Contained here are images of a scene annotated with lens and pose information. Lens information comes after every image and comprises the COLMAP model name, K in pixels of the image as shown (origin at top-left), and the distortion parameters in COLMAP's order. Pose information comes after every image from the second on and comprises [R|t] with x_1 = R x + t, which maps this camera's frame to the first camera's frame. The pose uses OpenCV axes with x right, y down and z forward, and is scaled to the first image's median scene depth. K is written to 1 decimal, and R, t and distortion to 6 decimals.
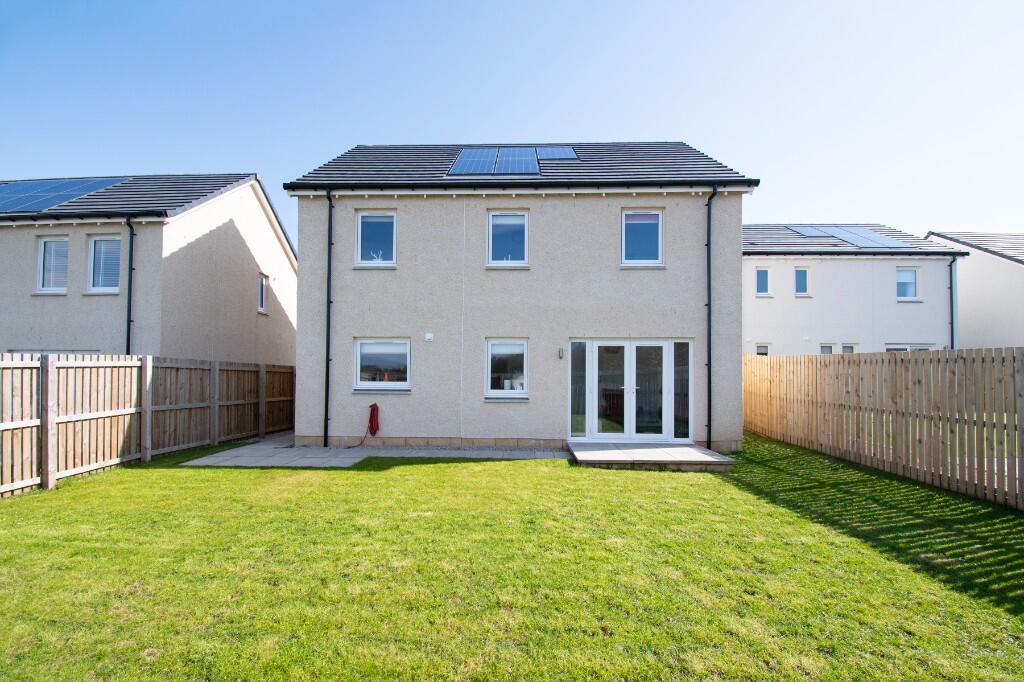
lens RADIAL K [[494.7, 0, 423.8], [0, 494.7, 366.5], [0, 0, 1]] dist [-0.005987, -0.007172]
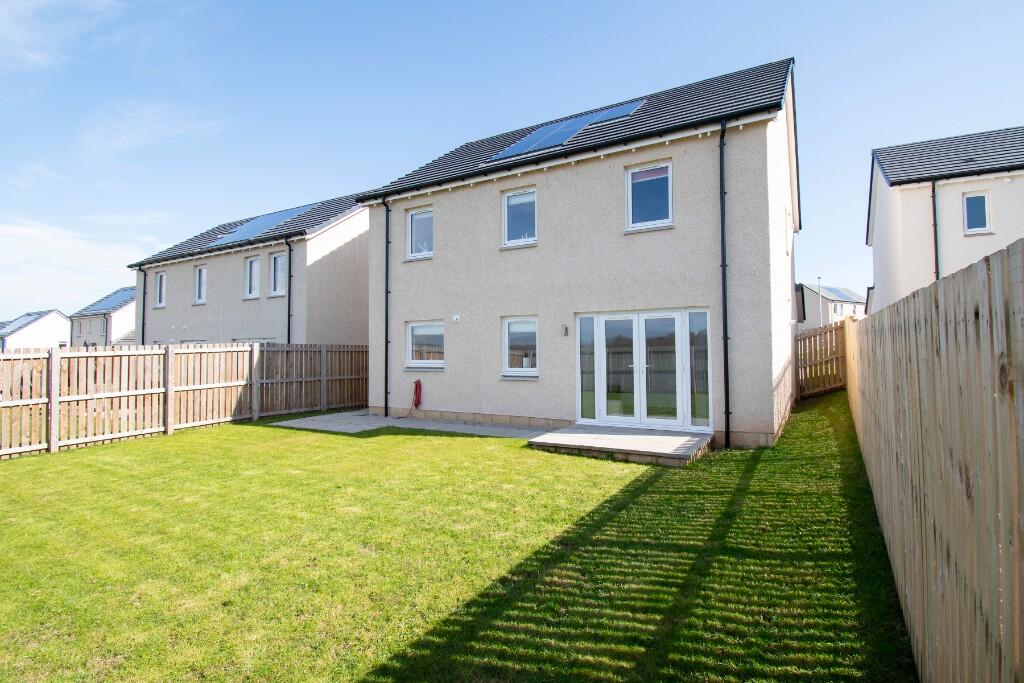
lens RADIAL K [[494.7, 0, 484.0], [0, 494.7, 332.7], [0, 0, 1]] dist [-0.005987, -0.007172]
pose [[0.884165, -0.032150, -0.466066, 0.582522], [0.024622, 0.999450, -0.022235, -0.003698], [0.466525, 0.008184, 0.884470, 0.079595]]
